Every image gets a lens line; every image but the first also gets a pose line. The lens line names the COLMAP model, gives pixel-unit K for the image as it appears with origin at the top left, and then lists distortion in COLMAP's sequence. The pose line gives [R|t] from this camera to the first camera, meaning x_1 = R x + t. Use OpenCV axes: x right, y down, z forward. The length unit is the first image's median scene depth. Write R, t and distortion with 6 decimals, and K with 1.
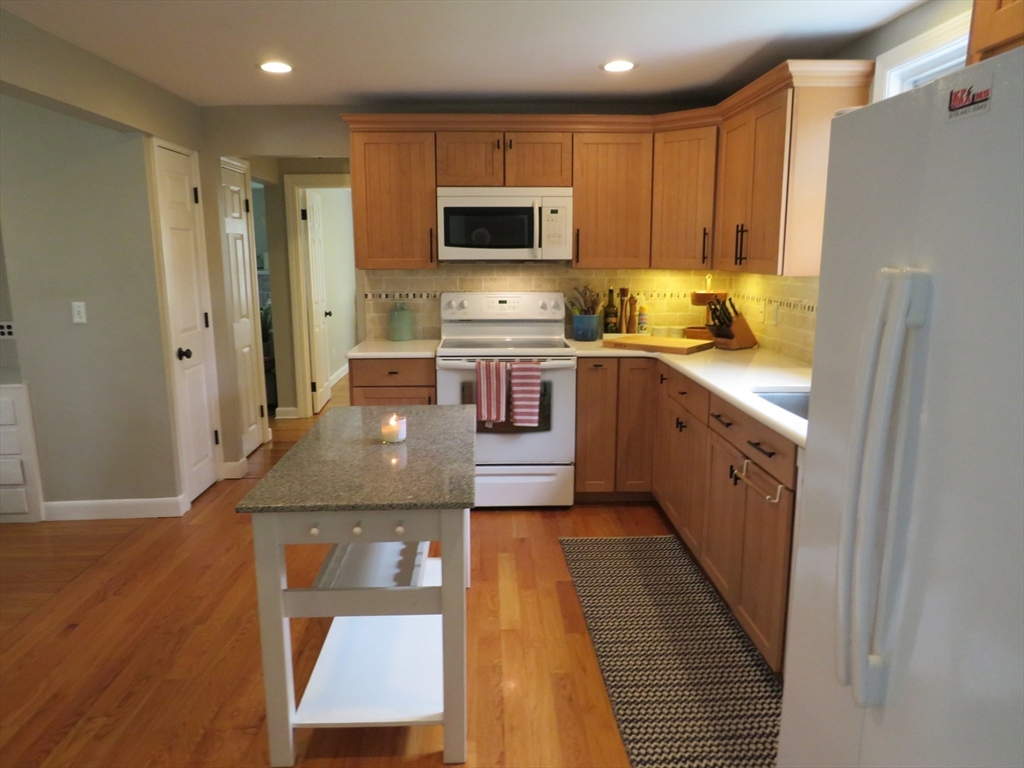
lens RADIAL K [[726.5, 0, 507.6], [0, 726.5, 385.1], [0, 0, 1]] dist [-0.052637, 0.050126]
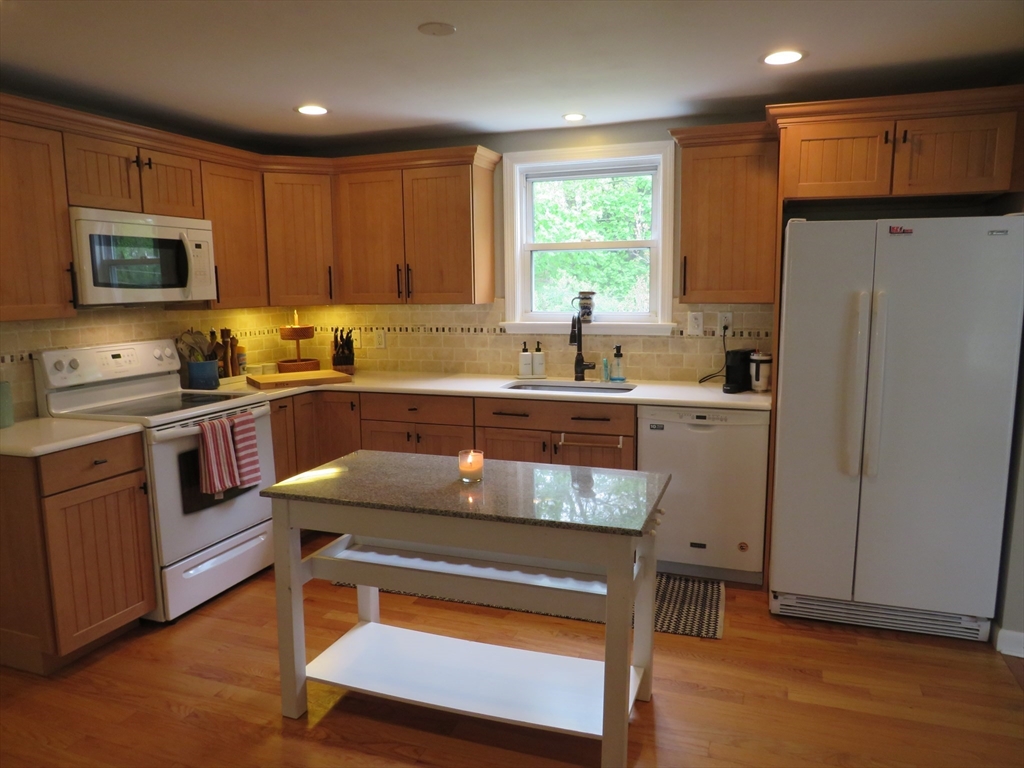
lens RADIAL K [[726.5, 0, 507.6], [0, 726.5, 385.1], [0, 0, 1]] dist [-0.052637, 0.050126]
pose [[0.369357, -0.133778, 0.919608, -0.624852], [0.184023, 0.980516, 0.068726, -0.063964], [-0.910885, 0.143845, 0.386778, 0.338557]]
